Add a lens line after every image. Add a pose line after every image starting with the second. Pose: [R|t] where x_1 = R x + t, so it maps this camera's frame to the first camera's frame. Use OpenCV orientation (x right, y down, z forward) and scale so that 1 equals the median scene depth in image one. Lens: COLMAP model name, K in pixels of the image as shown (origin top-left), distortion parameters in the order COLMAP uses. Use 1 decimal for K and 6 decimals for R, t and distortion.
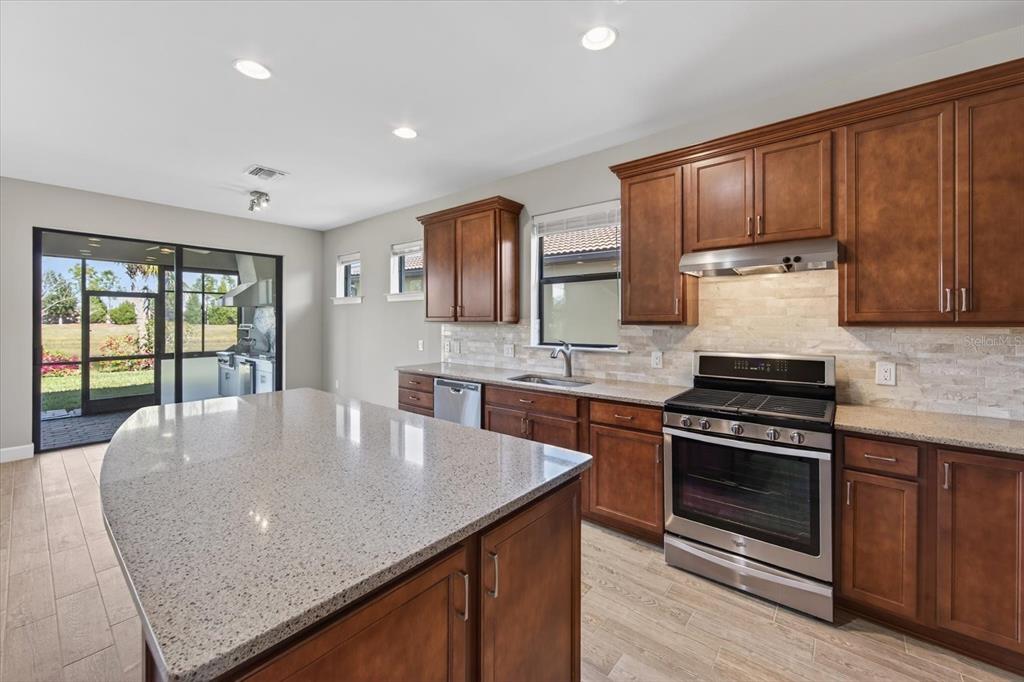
lens RADIAL K [[405.8, 0, 517.5], [0, 405.8, 320.6], [0, 0, 1]] dist [-0.004352, 0.000238]
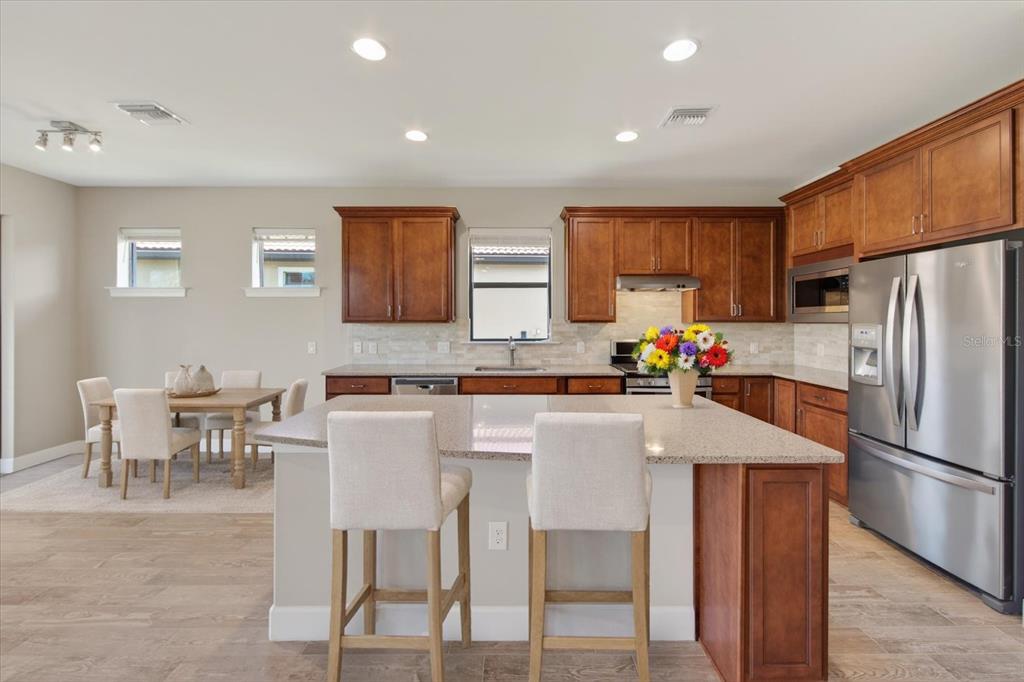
lens RADIAL K [[405.8, 0, 513.0], [0, 405.8, 320.4], [0, 0, 1]] dist [-0.004352, 0.000238]
pose [[0.769201, -0.002273, 0.639003, -0.702397], [0.000270, 0.999995, 0.003232, -0.002516], [-0.639007, -0.002314, 0.769197, 0.056341]]
